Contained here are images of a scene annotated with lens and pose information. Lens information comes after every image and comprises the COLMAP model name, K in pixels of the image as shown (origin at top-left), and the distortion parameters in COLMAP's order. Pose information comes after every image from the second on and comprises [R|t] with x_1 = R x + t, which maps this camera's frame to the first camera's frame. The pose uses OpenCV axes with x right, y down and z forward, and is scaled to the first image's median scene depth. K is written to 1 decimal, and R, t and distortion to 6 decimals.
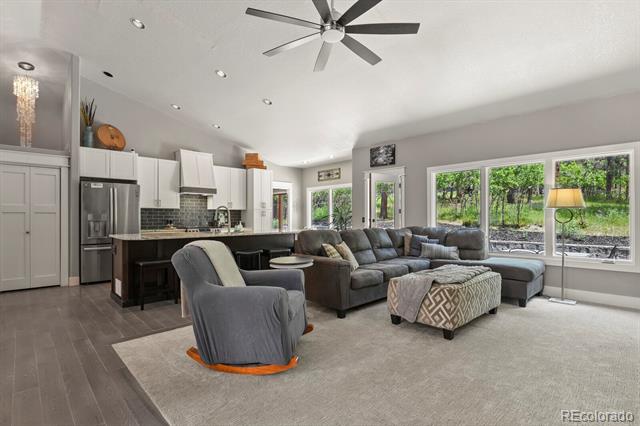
lens RADIAL K [[312.3, 0, 321.3], [0, 312.3, 216.9], [0, 0, 1]] dist [-0.000832, -0.000585]
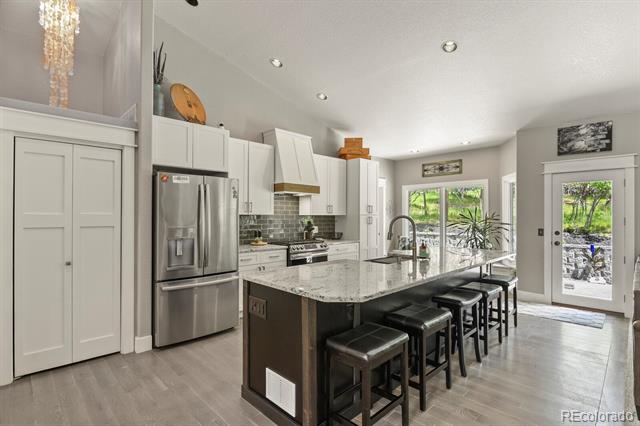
lens RADIAL K [[312.3, 0, 320.0], [0, 312.3, 213.0], [0, 0, 1]] dist [-0.002726, -0.000875]
pose [[0.999836, 0.003154, 0.017818, -0.397018], [-0.003029, 0.999971, -0.007057, -0.028644], [-0.017839, 0.007002, 0.999816, 0.345253]]
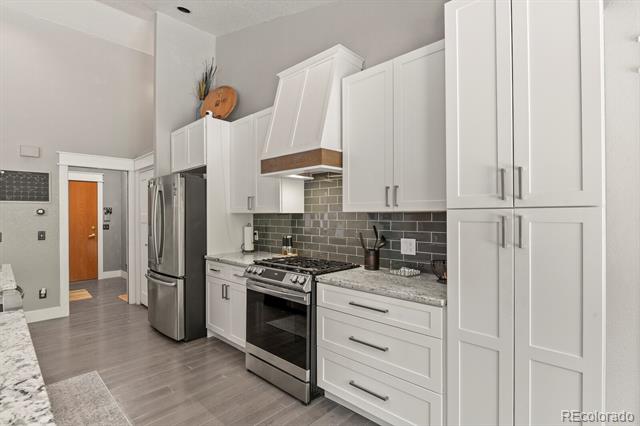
lens RADIAL K [[312.3, 0, 320.0], [0, 312.3, 213.0], [0, 0, 1]] dist [-0.002726, -0.000875]
pose [[0.041494, -0.004842, -0.999127, -0.023897], [0.008056, 0.999957, -0.004511, -0.026368], [0.999106, -0.007862, 0.041531, 1.123086]]
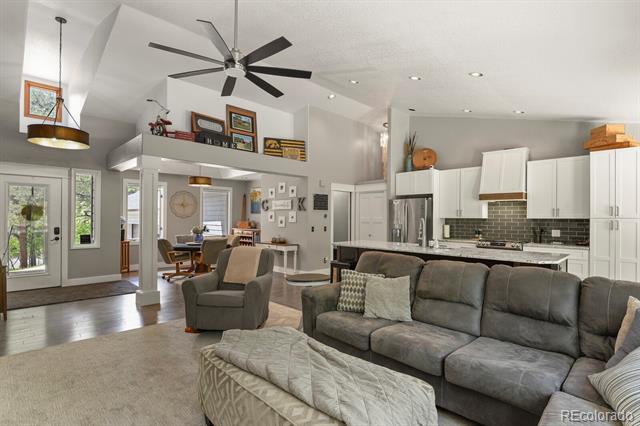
lens RADIAL K [[320.5, 0, 321.0], [0, 320.5, 216.2], [0, 0, 1]] dist [-0.005522, -0.001028]
pose [[0.015543, -0.004423, -0.999869, 0.507809], [-0.002312, 0.999987, -0.004459, -0.029789], [0.999877, 0.002381, 0.015533, 0.559522]]
